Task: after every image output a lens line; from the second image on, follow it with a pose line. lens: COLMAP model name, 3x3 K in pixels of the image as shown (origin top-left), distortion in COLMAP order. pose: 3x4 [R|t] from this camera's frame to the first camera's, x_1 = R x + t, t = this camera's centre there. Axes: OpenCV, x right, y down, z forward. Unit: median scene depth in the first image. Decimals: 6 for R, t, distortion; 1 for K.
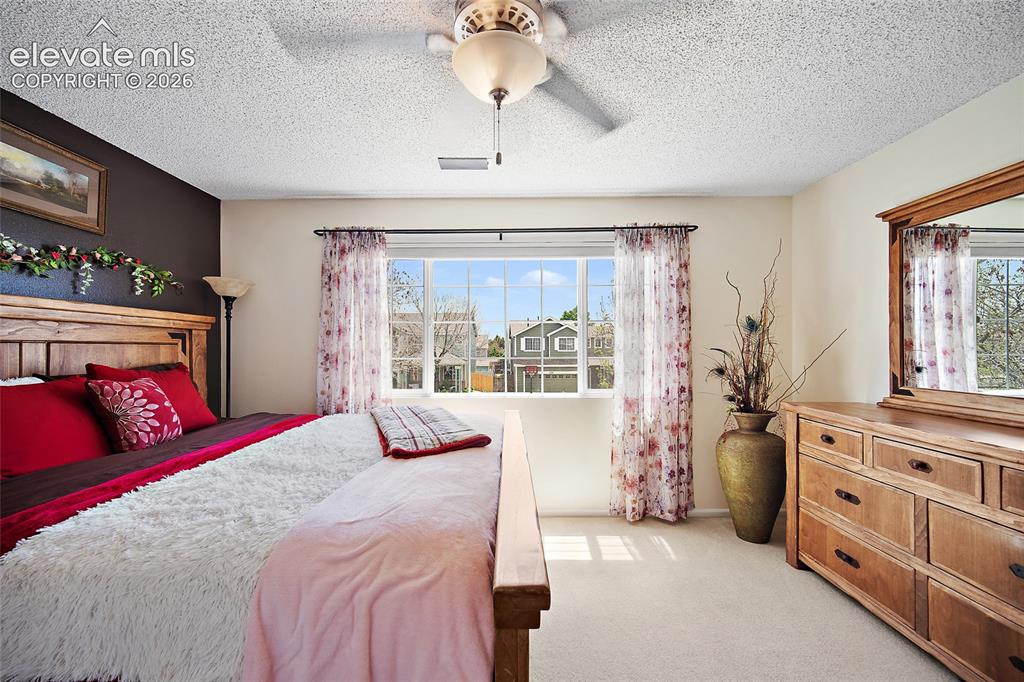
lens RADIAL K [[415.8, 0, 506.0], [0, 415.8, 346.8], [0, 0, 1]] dist [0.001783, -0.001195]
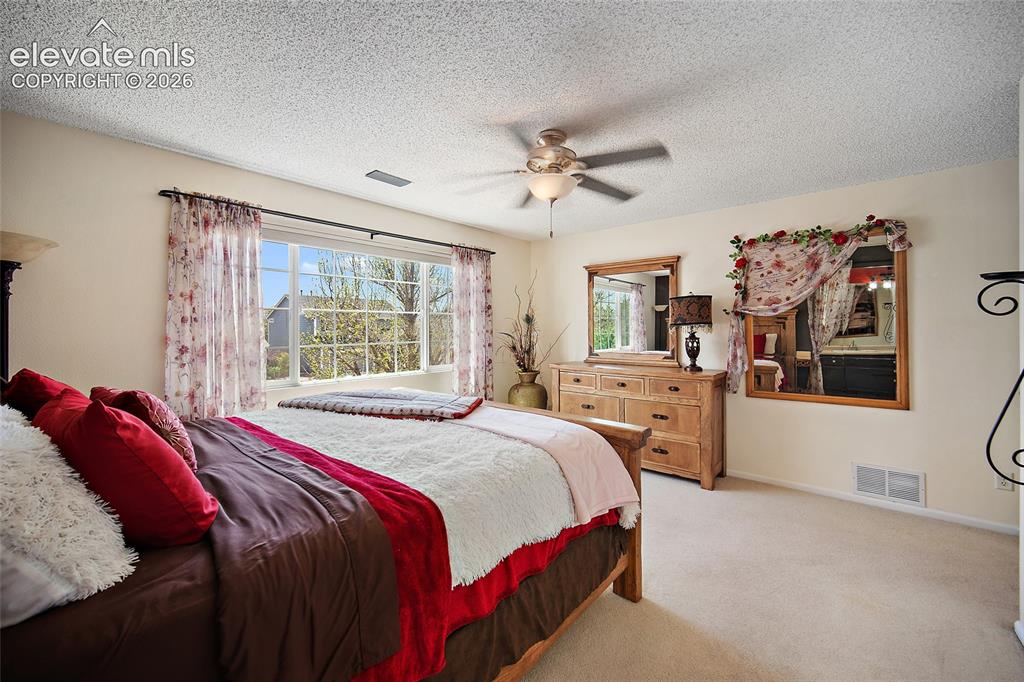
lens RADIAL K [[415.8, 0, 514.7], [0, 415.8, 324.7], [0, 0, 1]] dist [0.001783, -0.001195]
pose [[0.638169, 0.004386, 0.769884, -0.662969], [-0.001723, 0.999989, -0.004268, -0.022410], [-0.769894, 0.001398, 0.638170, -0.015967]]
